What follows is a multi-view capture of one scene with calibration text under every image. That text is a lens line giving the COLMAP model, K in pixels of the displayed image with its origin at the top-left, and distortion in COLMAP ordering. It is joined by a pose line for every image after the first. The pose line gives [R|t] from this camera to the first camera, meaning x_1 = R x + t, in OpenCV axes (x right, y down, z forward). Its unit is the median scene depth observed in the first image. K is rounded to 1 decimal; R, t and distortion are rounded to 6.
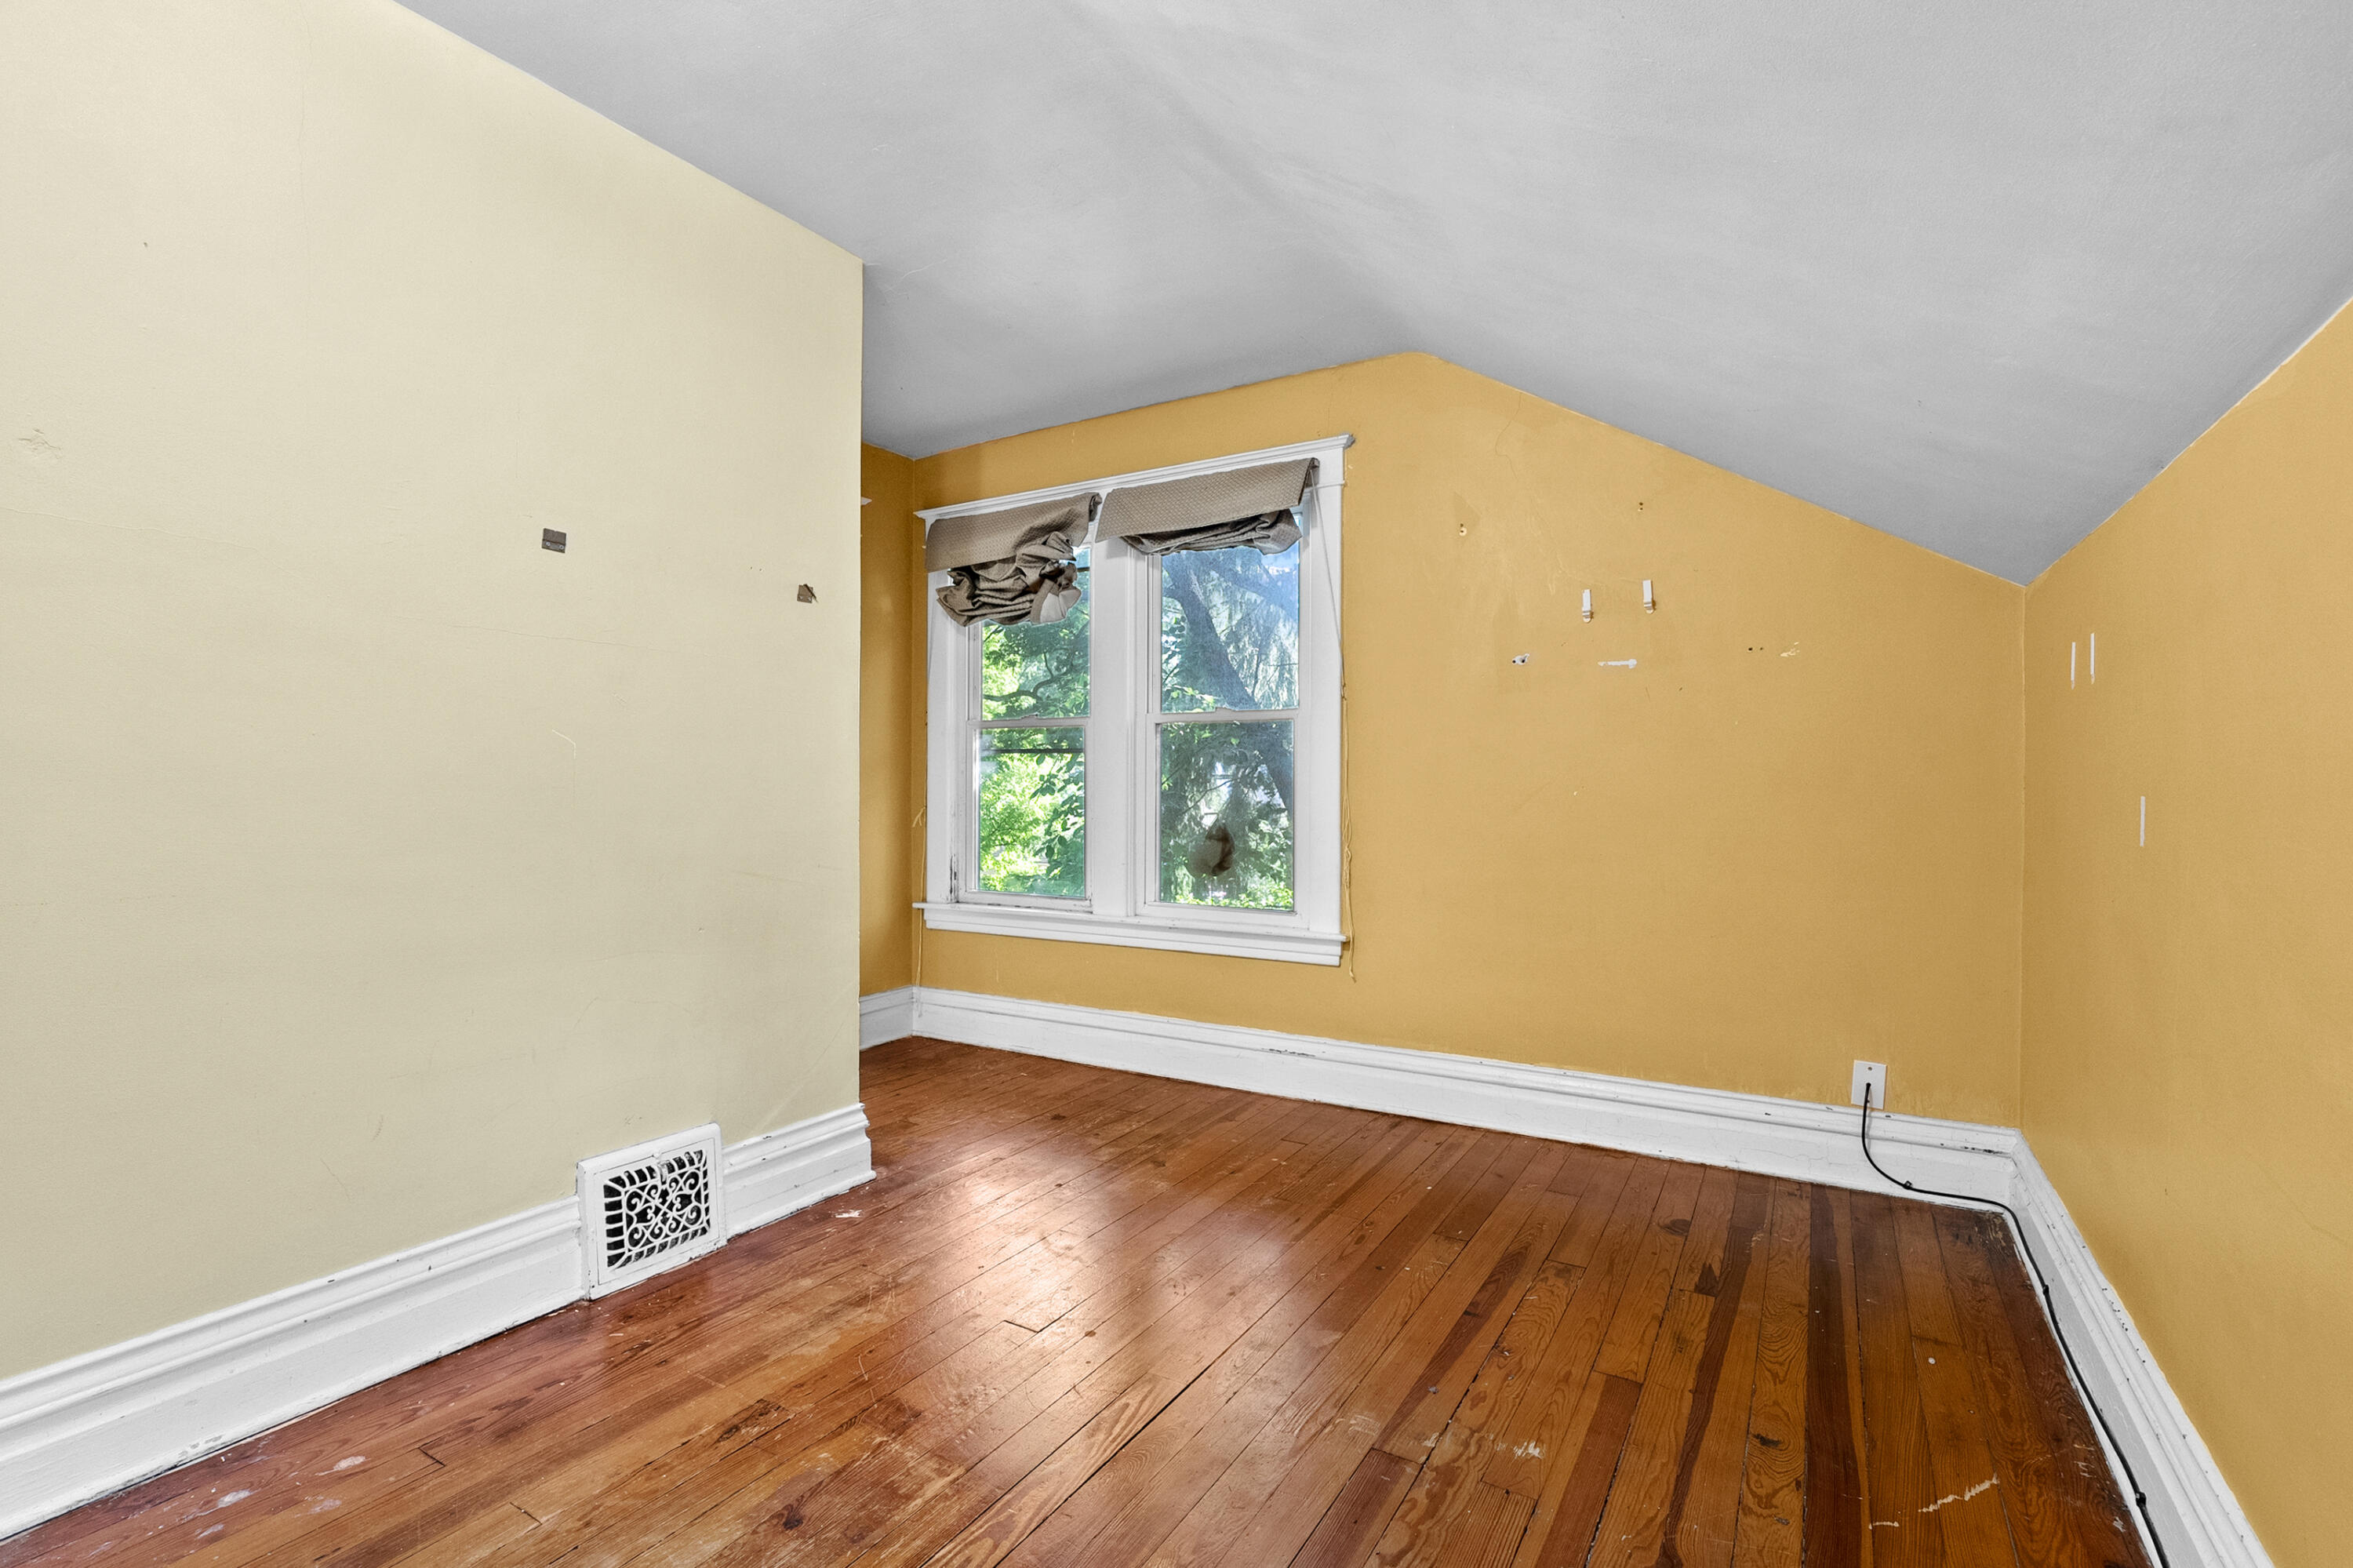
lens RADIAL K [[1075.7, 0, 1187.7], [0, 1075.7, 769.1], [0, 0, 1]] dist [-0.003536, 0.000335]
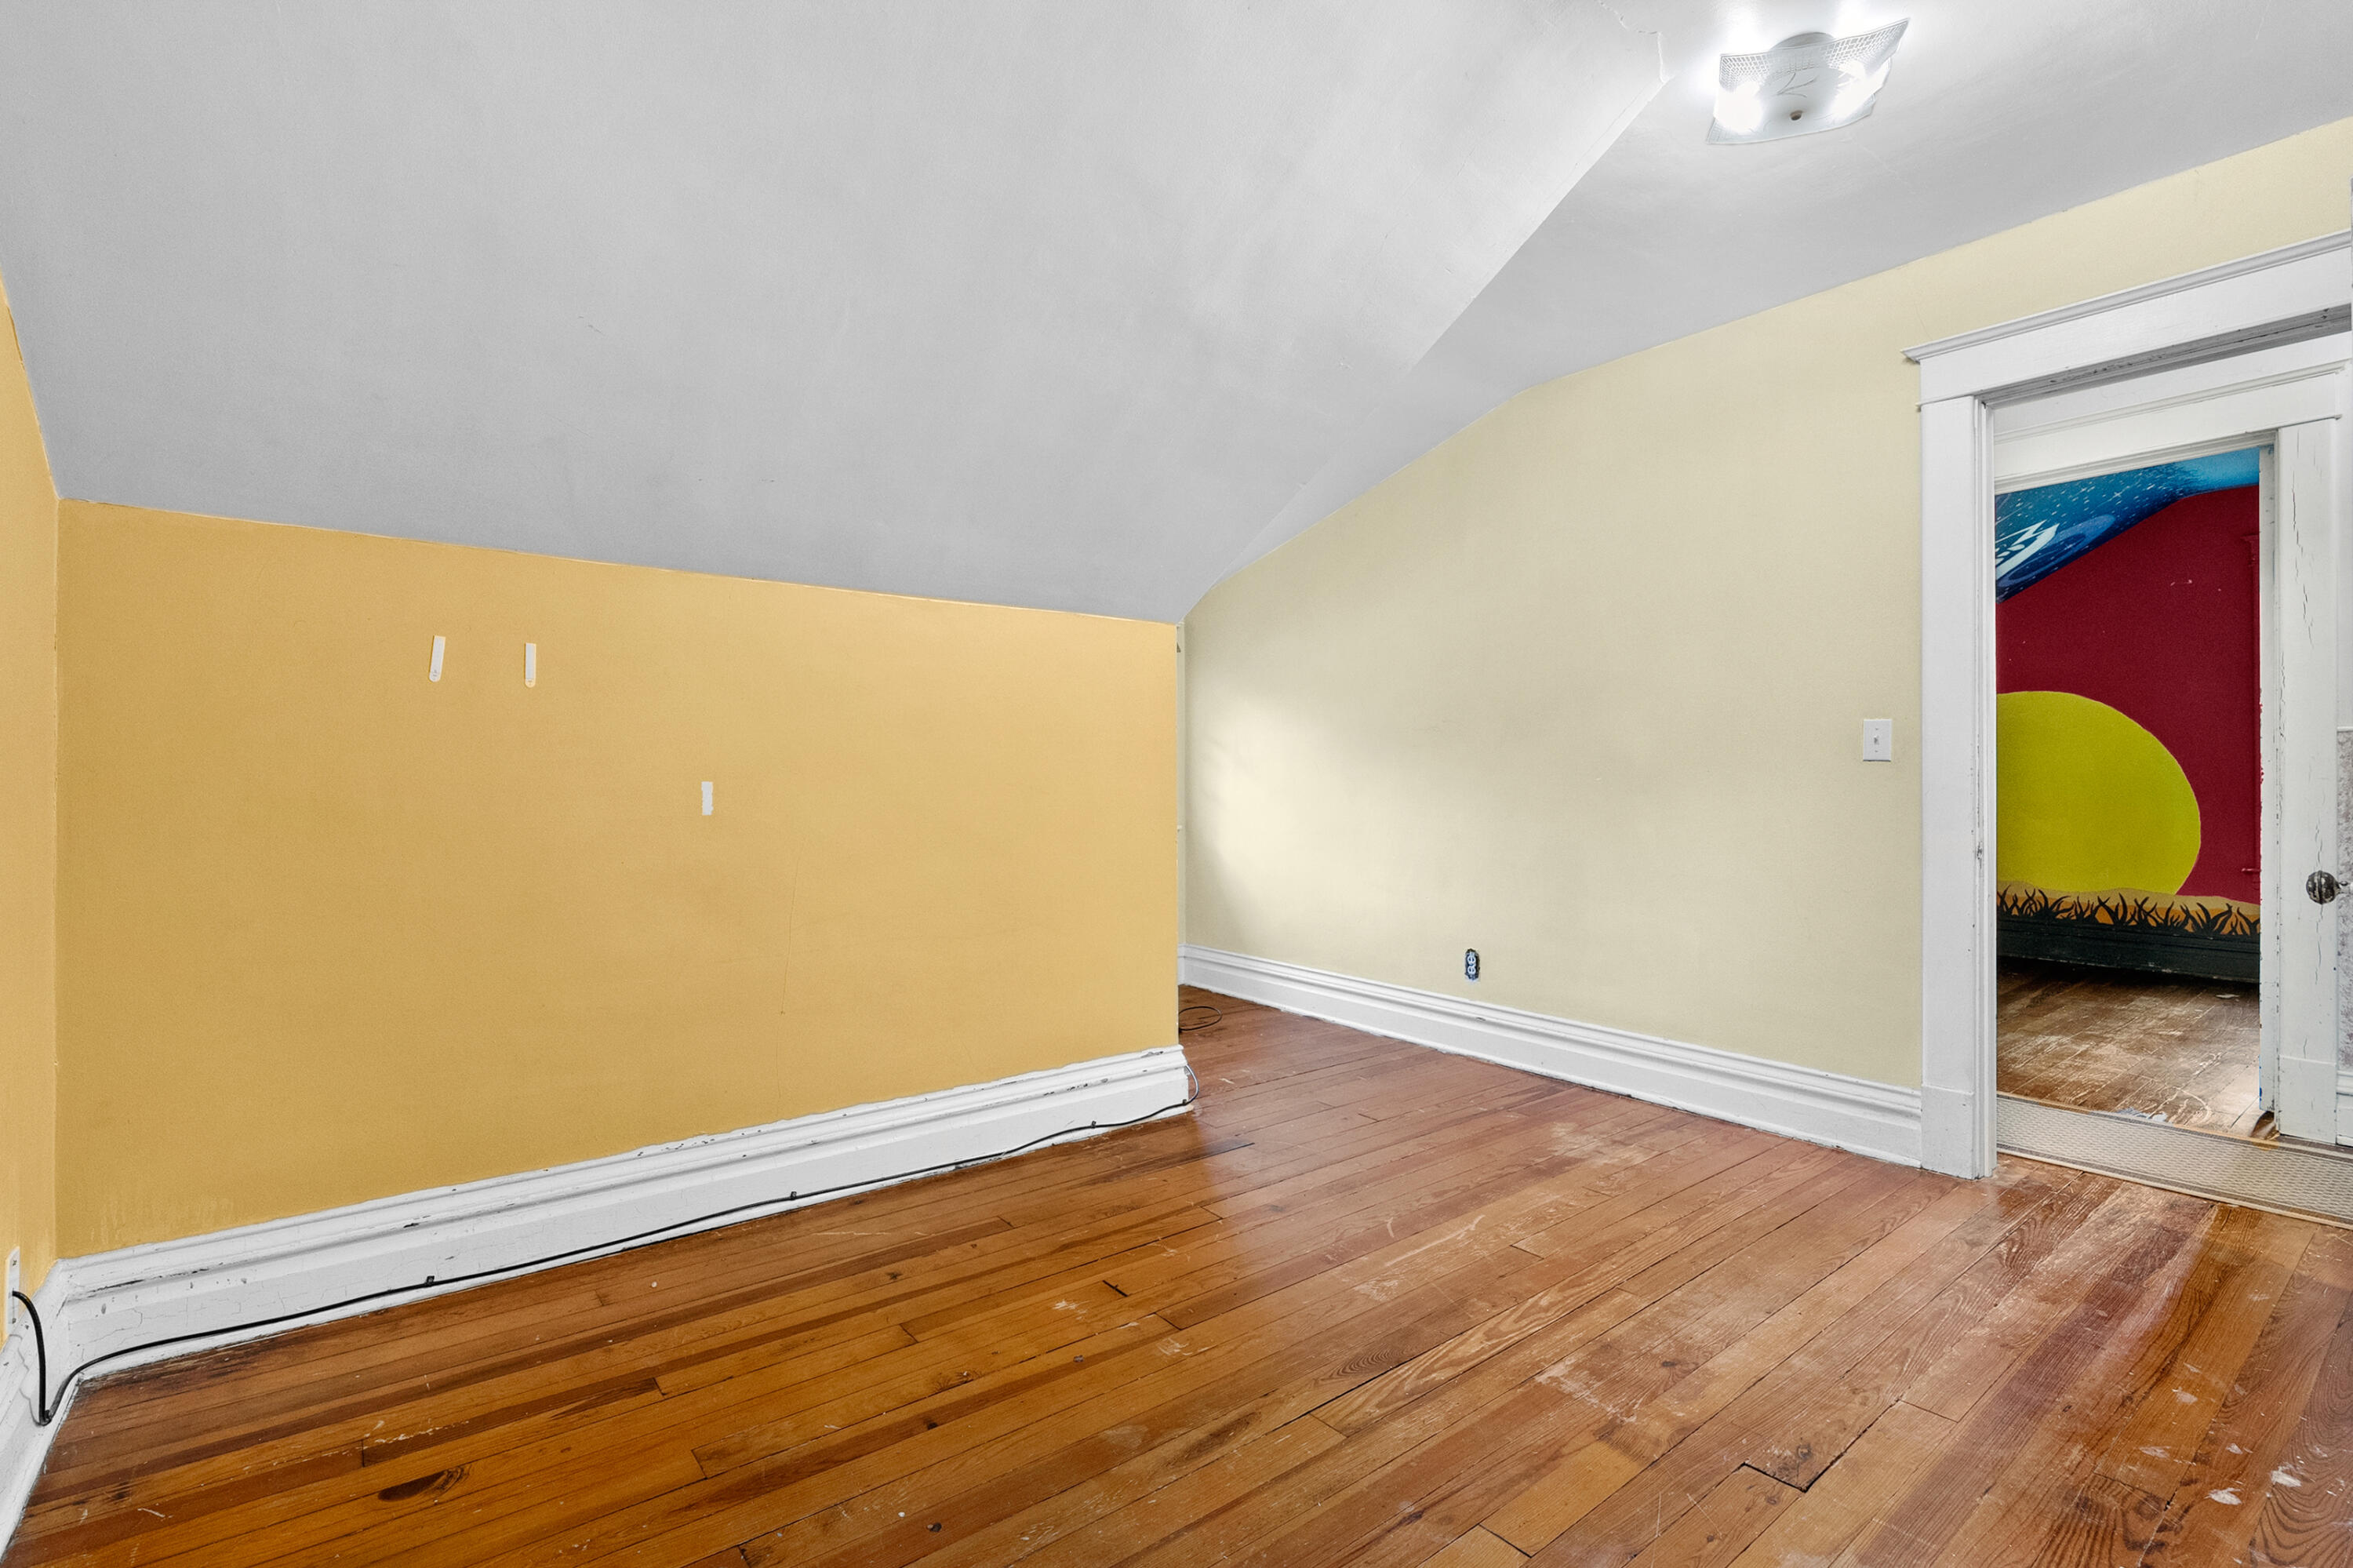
lens RADIAL K [[1075.7, 0, 1187.7], [0, 1075.7, 769.1], [0, 0, 1]] dist [-0.003536, 0.000335]
pose [[-0.936281, -0.000982, 0.351250, -0.235853], [-0.007622, 0.999817, -0.017522, 0.030675], [-0.351168, -0.019083, -0.936118, 1.984021]]
